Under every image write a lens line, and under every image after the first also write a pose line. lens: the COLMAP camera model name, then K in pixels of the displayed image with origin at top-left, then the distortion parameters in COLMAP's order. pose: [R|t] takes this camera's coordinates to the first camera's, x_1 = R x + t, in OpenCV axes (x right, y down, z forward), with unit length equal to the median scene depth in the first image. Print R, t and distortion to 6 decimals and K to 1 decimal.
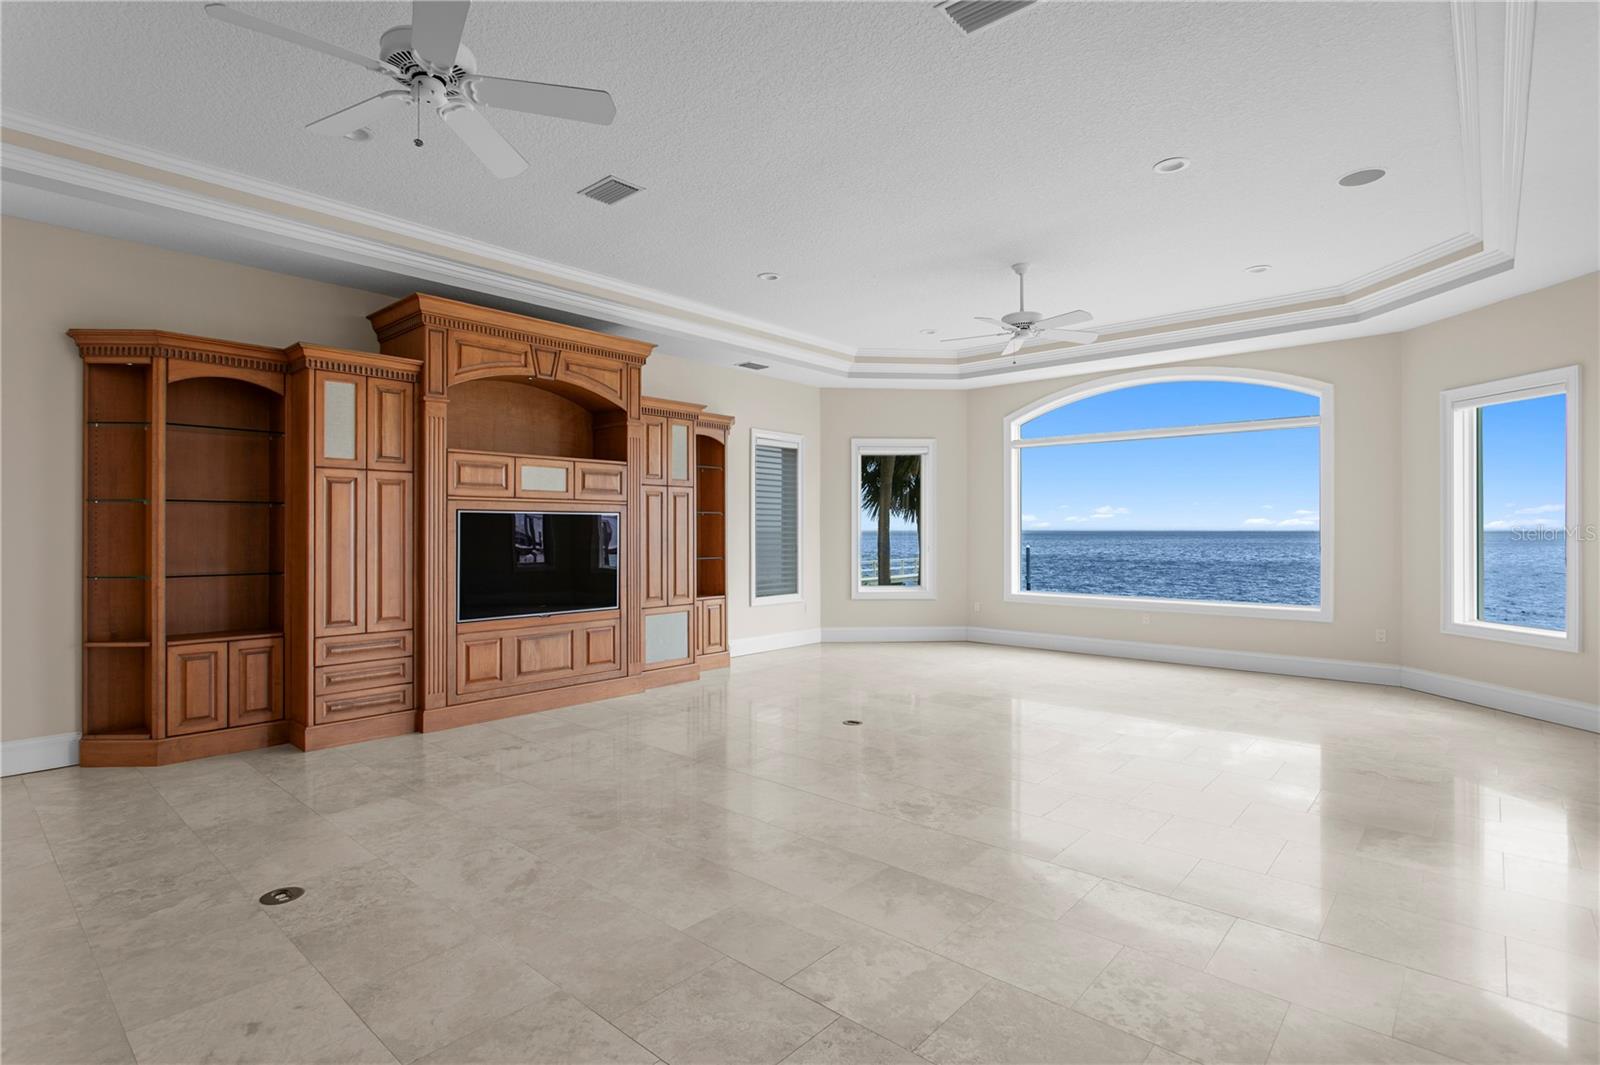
lens RADIAL K [[778.6, 0, 760.5], [0, 778.6, 529.8], [0, 0, 1]] dist [-0.001405, -0.000866]
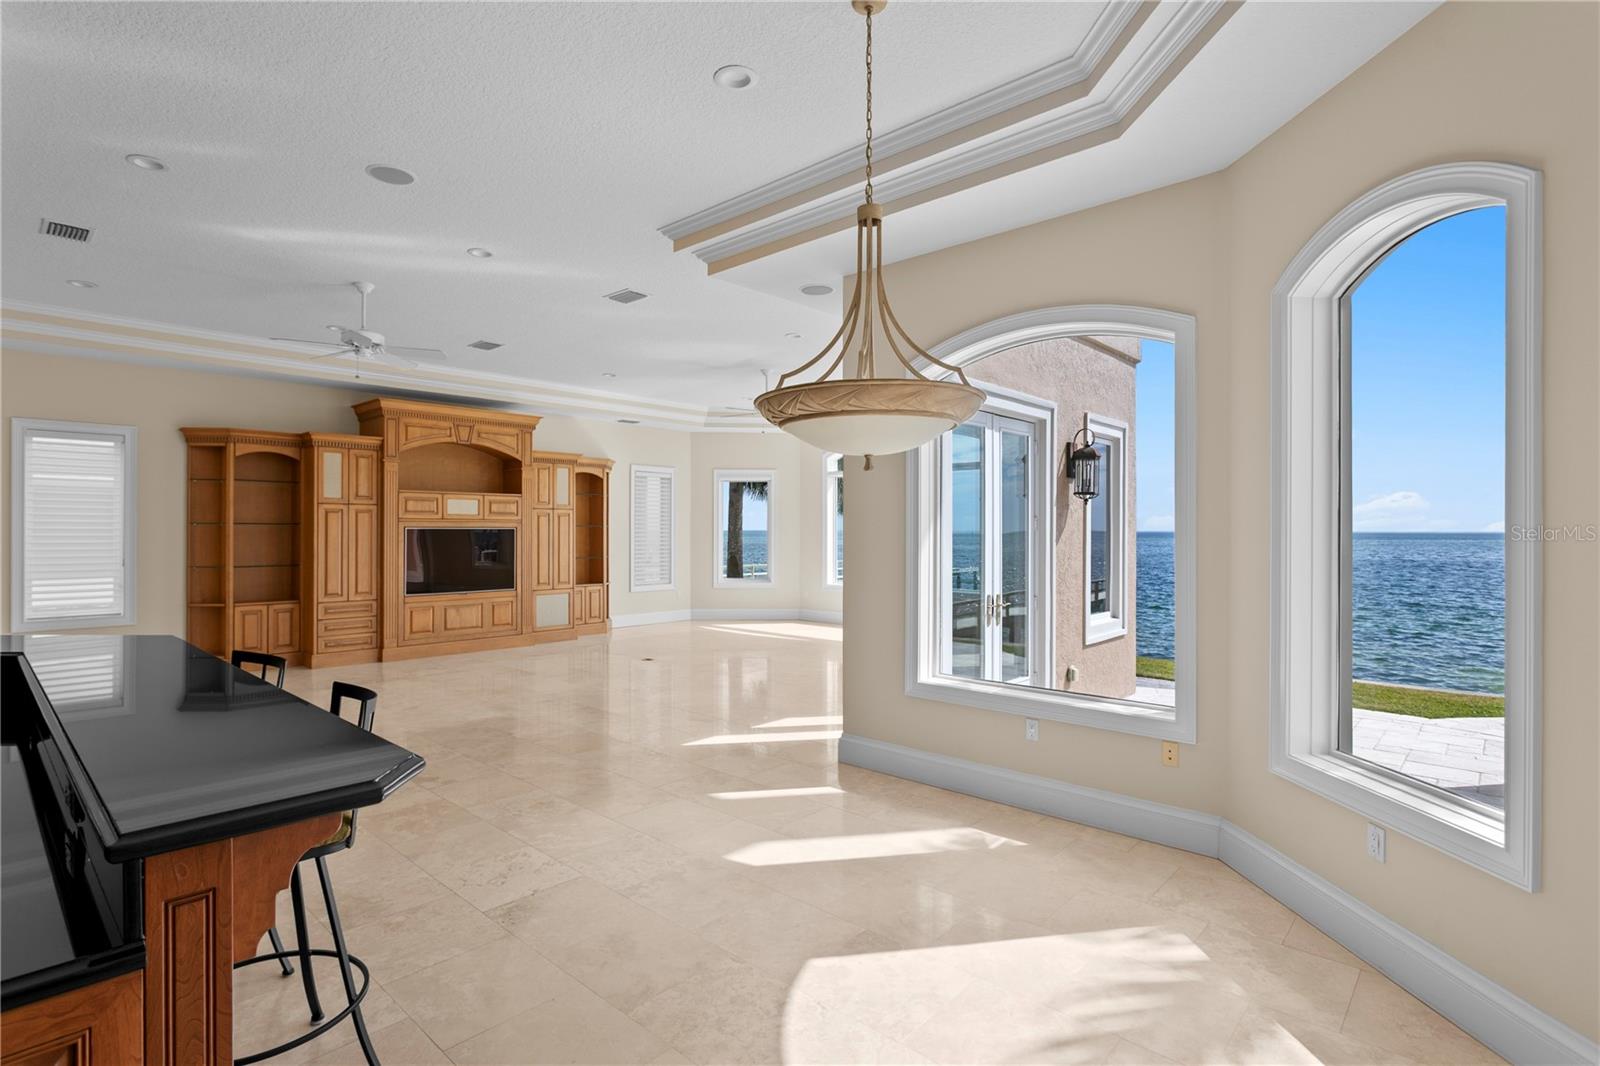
lens RADIAL K [[778.6, 0, 754.4], [0, 778.6, 527.7], [0, 0, 1]] dist [-0.001405, -0.000866]
pose [[0.999754, 0.000331, -0.022159, 0.393240], [-0.000426, 0.999991, -0.004288, -0.018564], [0.022157, 0.004297, 0.999745, -0.638196]]
